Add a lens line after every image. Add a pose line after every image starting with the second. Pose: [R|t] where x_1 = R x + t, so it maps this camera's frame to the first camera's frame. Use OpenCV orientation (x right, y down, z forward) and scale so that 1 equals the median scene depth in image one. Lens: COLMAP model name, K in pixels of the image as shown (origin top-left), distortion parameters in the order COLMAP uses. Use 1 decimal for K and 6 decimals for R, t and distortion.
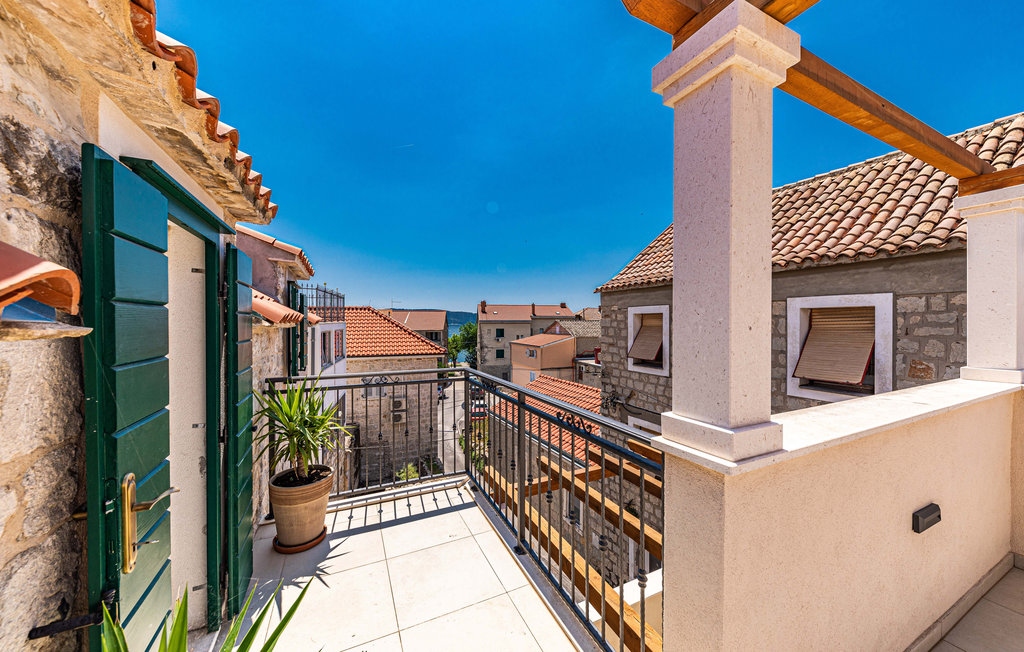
lens RADIAL K [[355.2, 0, 512.5], [0, 355.2, 325.9], [0, 0, 1]] dist [-0.003997, -0.001084]
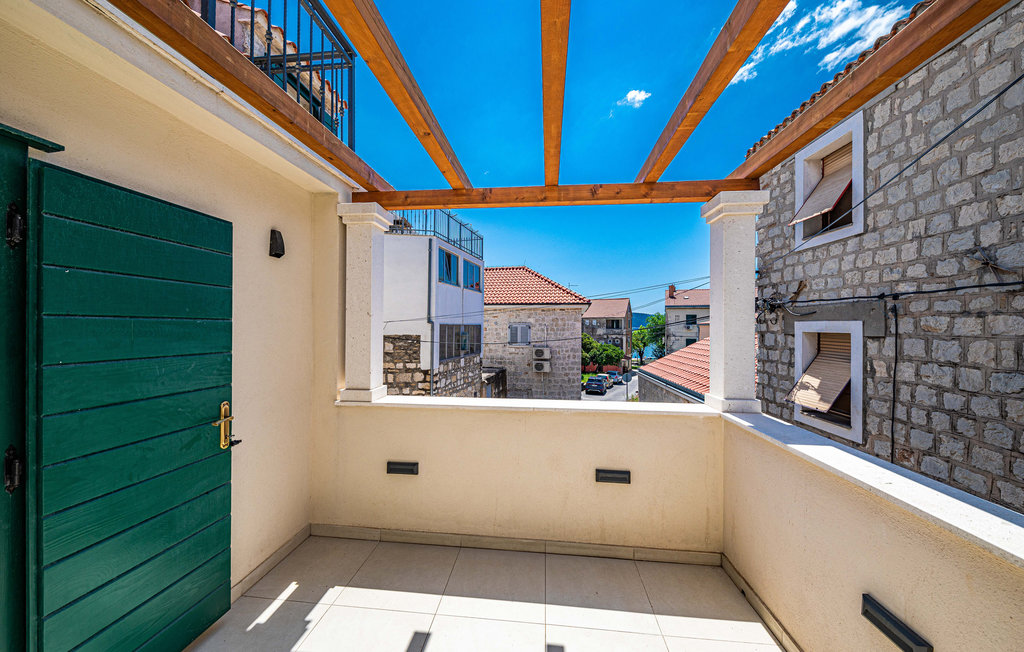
lens RADIAL K [[355.2, 0, 509.1], [0, 355.2, 324.8], [0, 0, 1]] dist [-0.003997, -0.001084]
pose [[0.855567, 0.005123, -0.517668, 0.151218], [-0.009138, 0.999945, -0.005205, 0.187636], [0.517612, 0.009184, 0.855566, 0.127868]]
